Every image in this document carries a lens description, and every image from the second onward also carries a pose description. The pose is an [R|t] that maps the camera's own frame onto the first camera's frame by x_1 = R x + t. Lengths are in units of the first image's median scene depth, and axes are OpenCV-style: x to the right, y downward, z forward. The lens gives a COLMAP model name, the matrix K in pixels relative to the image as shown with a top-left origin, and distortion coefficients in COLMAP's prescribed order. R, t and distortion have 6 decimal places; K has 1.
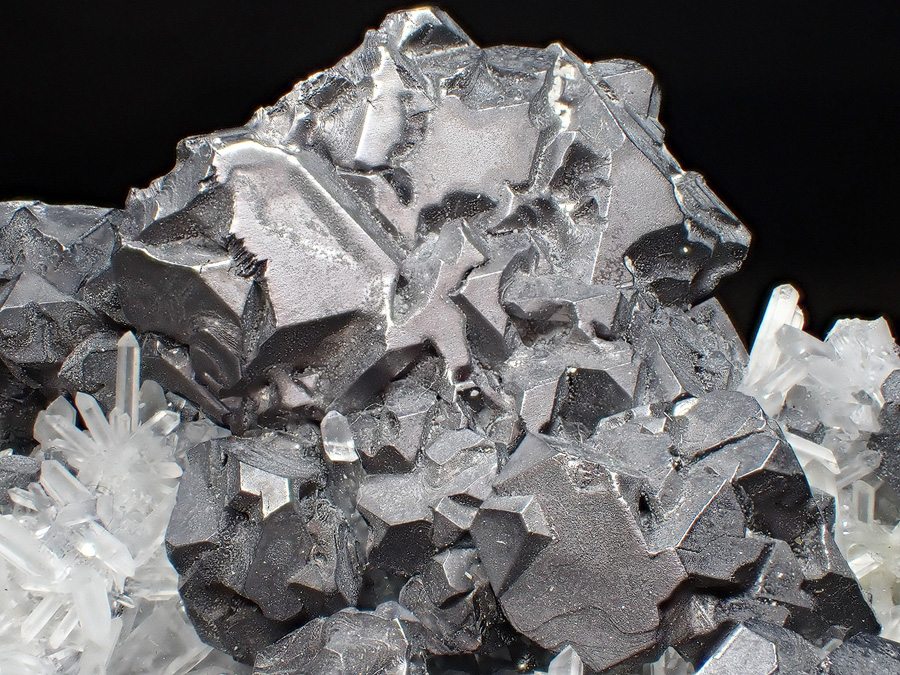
lens RADIAL K [[1608.4, 0, 450.0], [0, 1608.4, 337.5], [0, 0, 1]] dist [-0.008755, 0.083688]
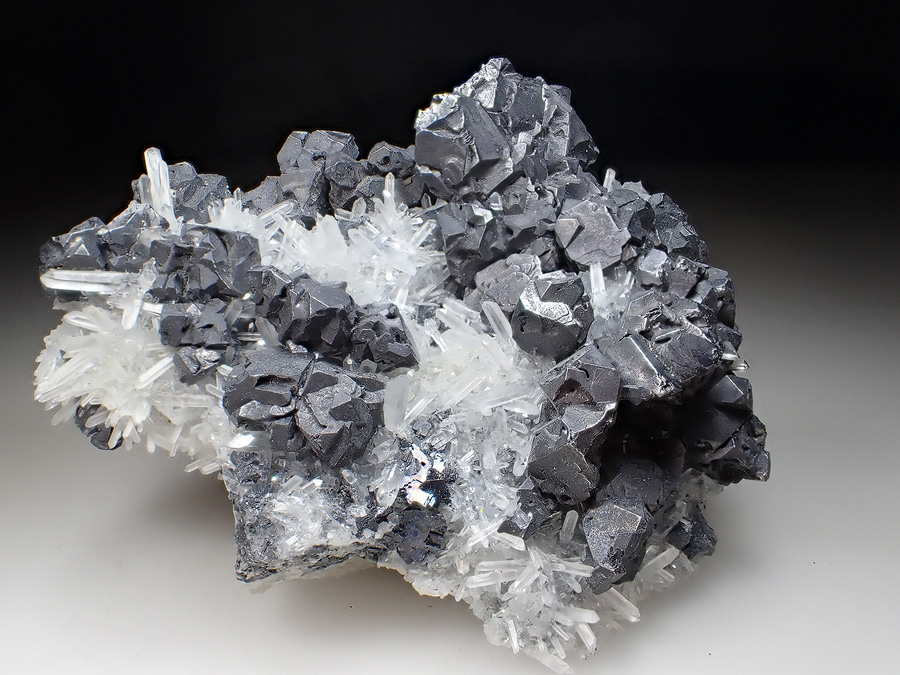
lens RADIAL K [[878.2, 0, 450.0], [0, 878.2, 337.5], [0, 0, 1]] dist [-0.002895, -0.004781]
pose [[0.948848, -0.009577, 0.315589, -0.622679], [0.004006, 0.999825, 0.018298, 0.265732], [-0.315709, -0.016098, 0.948719, -0.440925]]
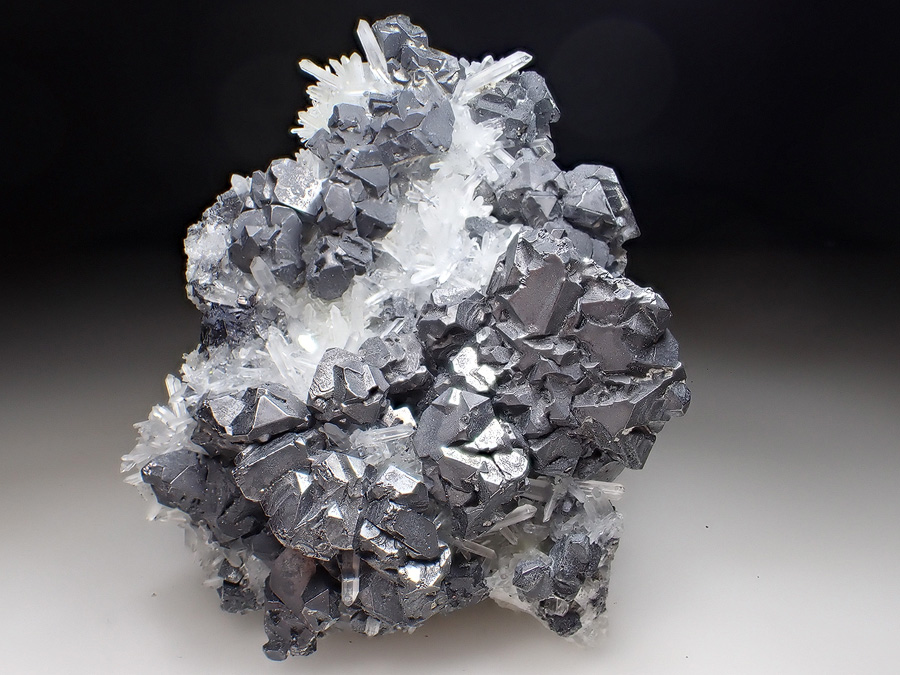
lens RADIAL K [[878.2, 0, 450.0], [0, 878.2, 337.5], [0, 0, 1]] dist [-0.002895, -0.004781]
pose [[0.240609, 0.933247, -0.266753, 0.319591], [-0.744471, 0.353782, 0.566216, -0.725091], [0.622792, 0.062353, 0.779899, -0.200527]]
